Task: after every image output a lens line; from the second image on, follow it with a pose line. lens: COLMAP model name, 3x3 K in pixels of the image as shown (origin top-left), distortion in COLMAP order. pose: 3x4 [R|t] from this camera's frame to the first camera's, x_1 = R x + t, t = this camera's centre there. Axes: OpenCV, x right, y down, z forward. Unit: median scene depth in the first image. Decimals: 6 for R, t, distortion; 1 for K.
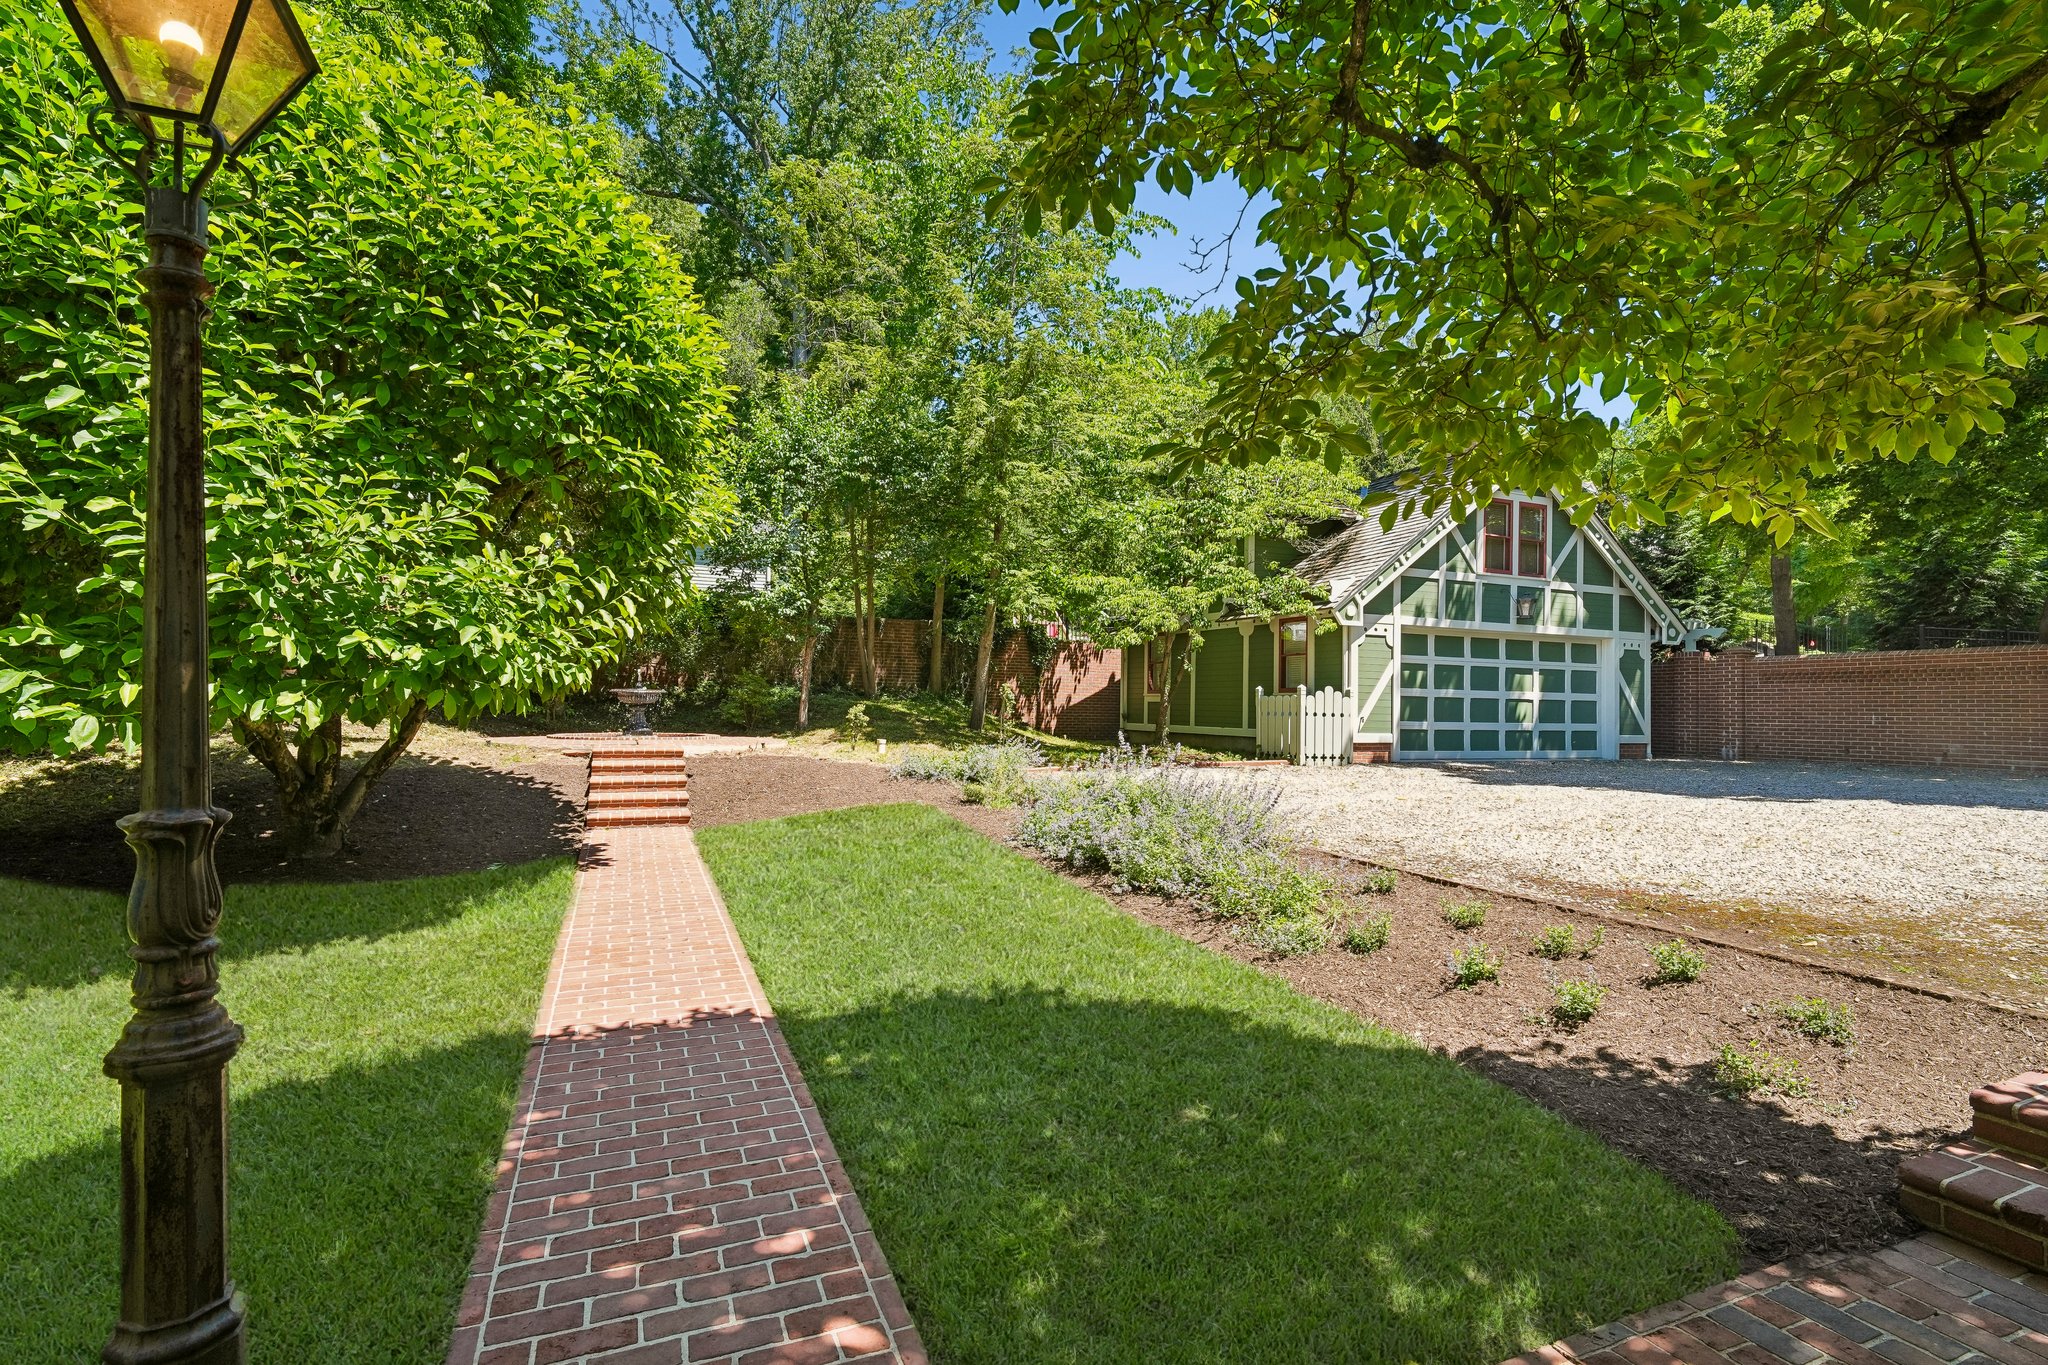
lens RADIAL K [[971.4, 0, 1024.0], [0, 971.4, 682.5], [0, 0, 1]] dist [-0.001549, -0.000314]
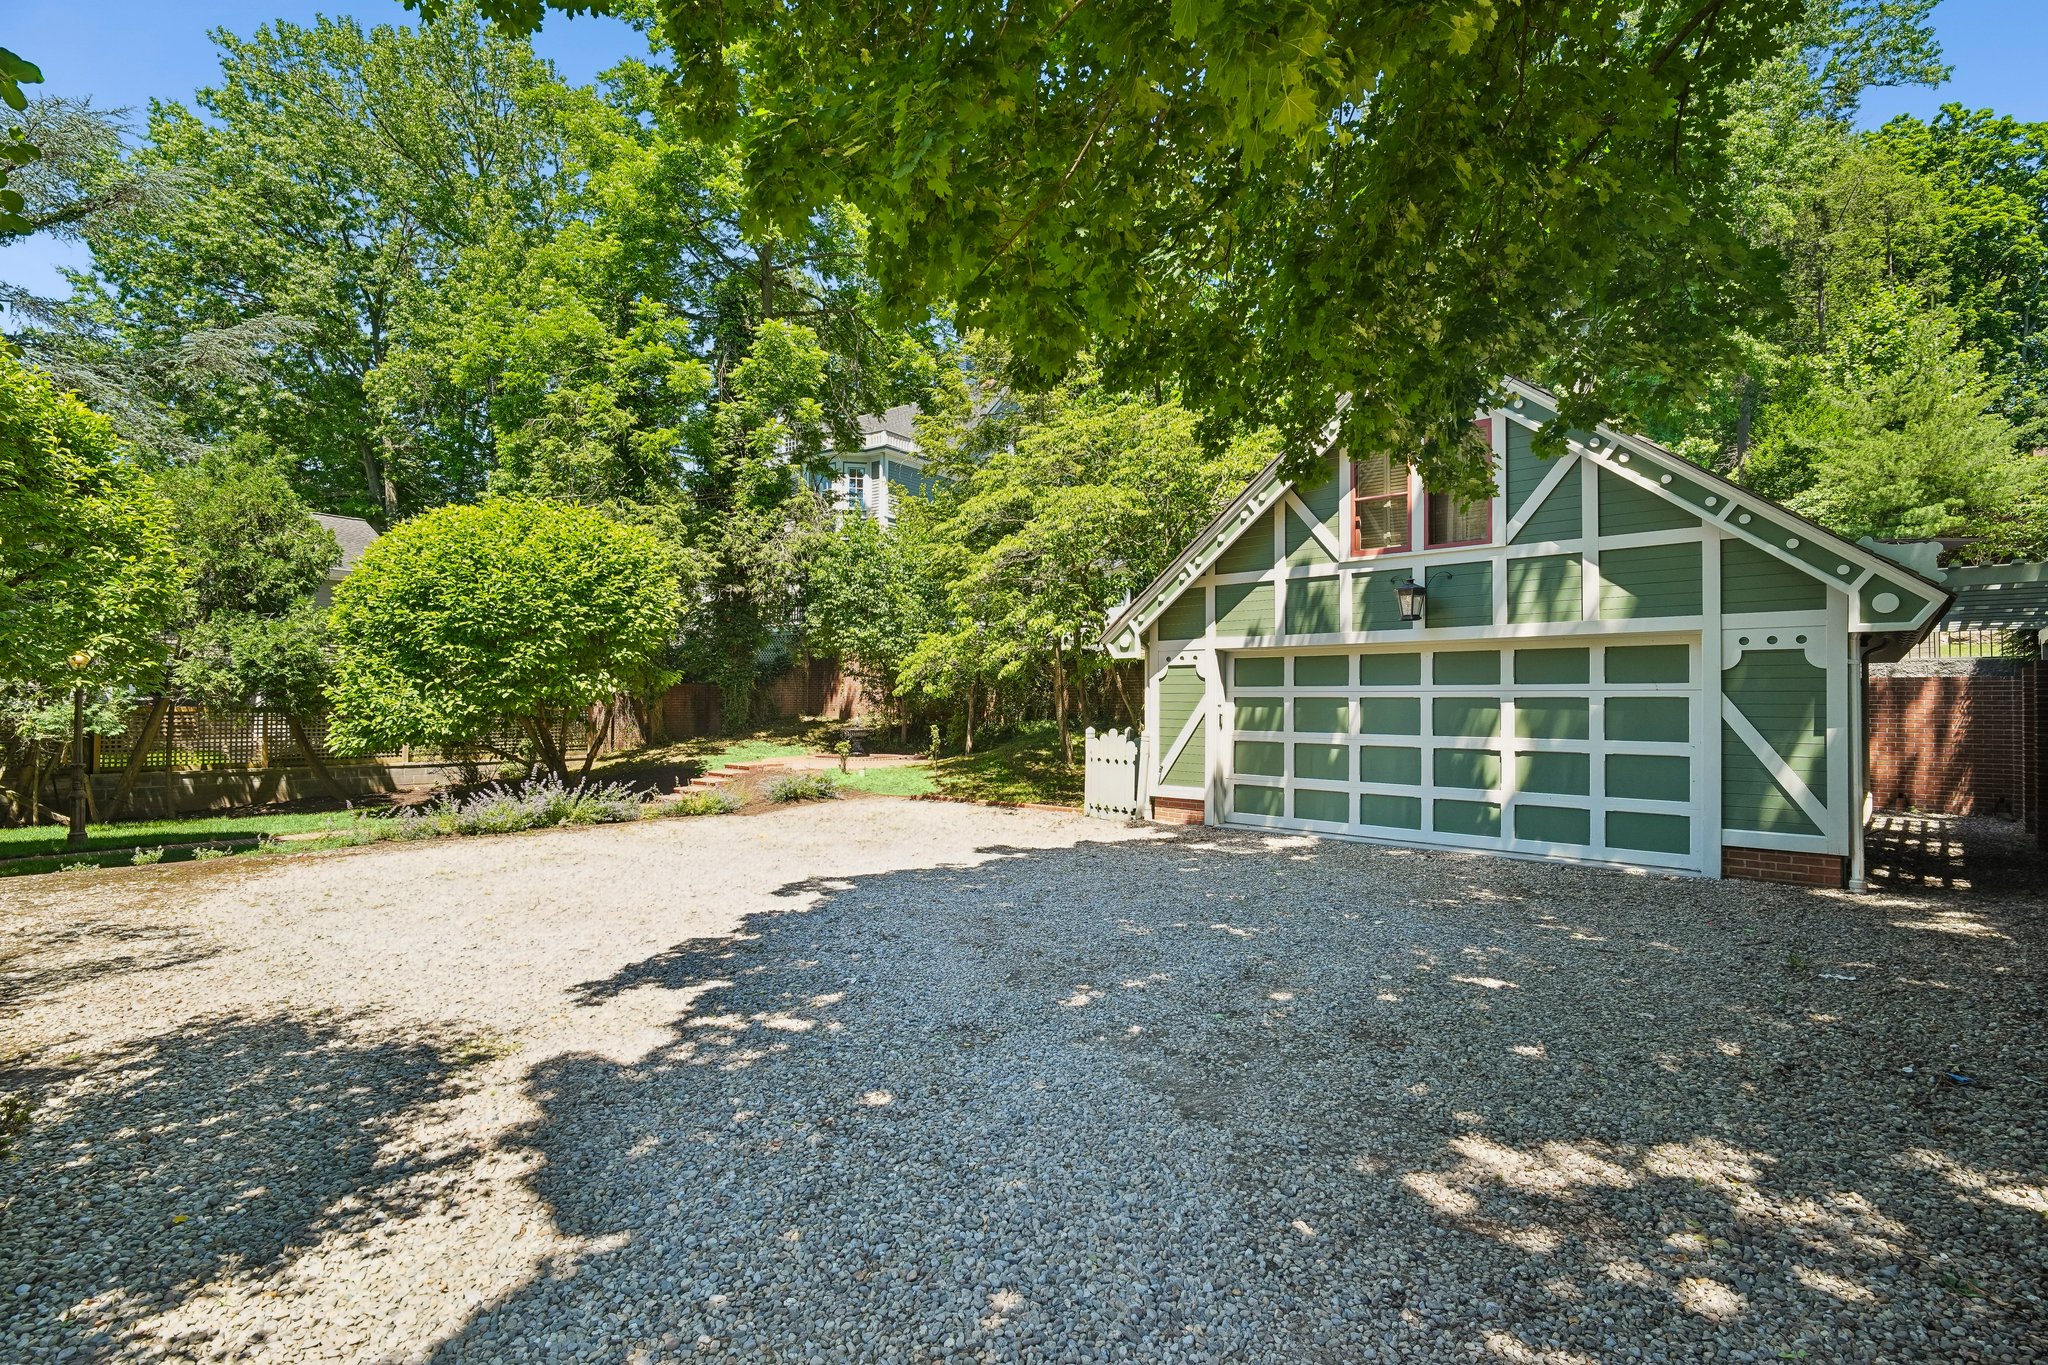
lens RADIAL K [[971.4, 0, 1024.0], [0, 971.4, 682.5], [0, 0, 1]] dist [-0.001549, -0.000314]
pose [[0.374618, -0.061407, -0.925144, 1.014594], [-0.018675, 0.997102, -0.073745, 0.026607], [0.926991, 0.044903, 0.372386, 0.548655]]
